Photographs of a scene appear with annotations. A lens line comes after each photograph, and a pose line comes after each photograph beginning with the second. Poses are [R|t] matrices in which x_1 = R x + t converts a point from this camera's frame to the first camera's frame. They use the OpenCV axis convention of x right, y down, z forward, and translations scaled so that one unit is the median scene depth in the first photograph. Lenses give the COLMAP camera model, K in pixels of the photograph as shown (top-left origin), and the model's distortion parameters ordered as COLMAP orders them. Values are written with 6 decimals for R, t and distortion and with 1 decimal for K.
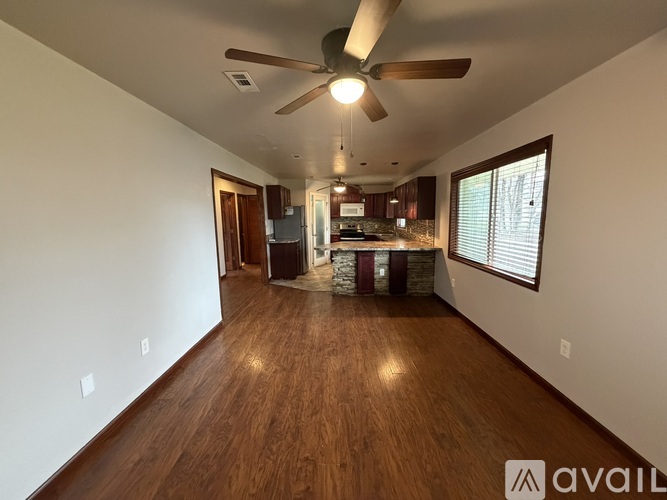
lens RADIAL K [[266.7, 0, 332.8], [0, 266.7, 250.7], [0, 0, 1]] dist [-0.000178, -0.000278]
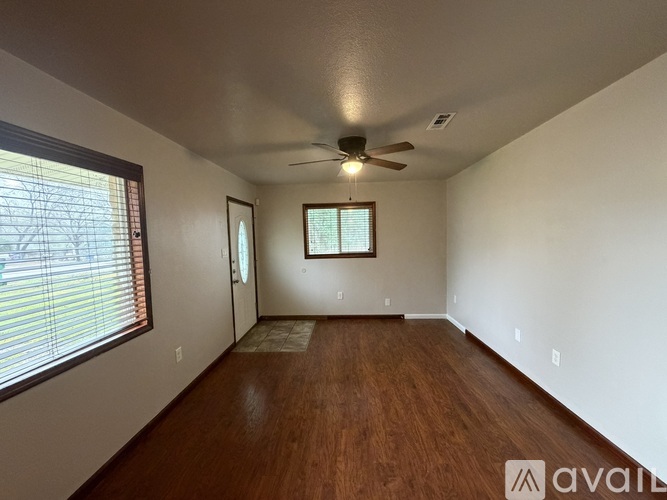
lens RADIAL K [[266.7, 0, 333.8], [0, 266.7, 248.2], [0, 0, 1]] dist [-0.000178, -0.000278]
pose [[-0.998650, 0.040099, 0.033014, 0.044672], [0.045363, 0.982928, 0.178311, -0.126292], [-0.025300, 0.179568, -0.983420, 0.894920]]
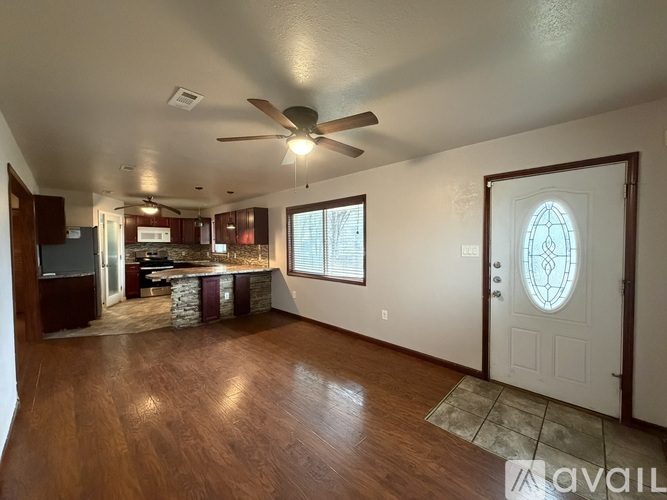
lens RADIAL K [[266.7, 0, 333.5], [0, 266.7, 250.9], [0, 0, 1]] dist [-0.000178, -0.000278]
pose [[0.689046, -0.013564, 0.724591, -0.268081], [0.089690, 0.993735, -0.066687, 0.015021], [-0.719146, 0.110939, 0.685945, -0.003493]]
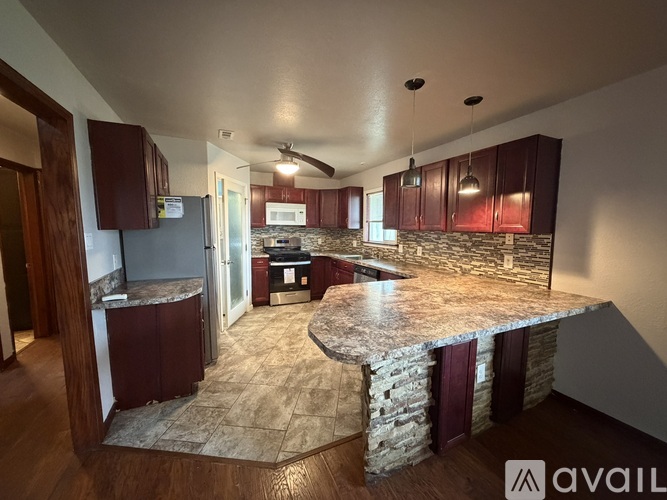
lens RADIAL K [[266.7, 0, 330.5], [0, 266.7, 250.9], [0, 0, 1]] dist [-0.000178, -0.000278]
pose [[0.903965, -0.026272, 0.426800, -0.162221], [0.042064, 0.998733, -0.027613, -0.089683], [-0.425533, 0.042914, 0.903925, 0.748060]]
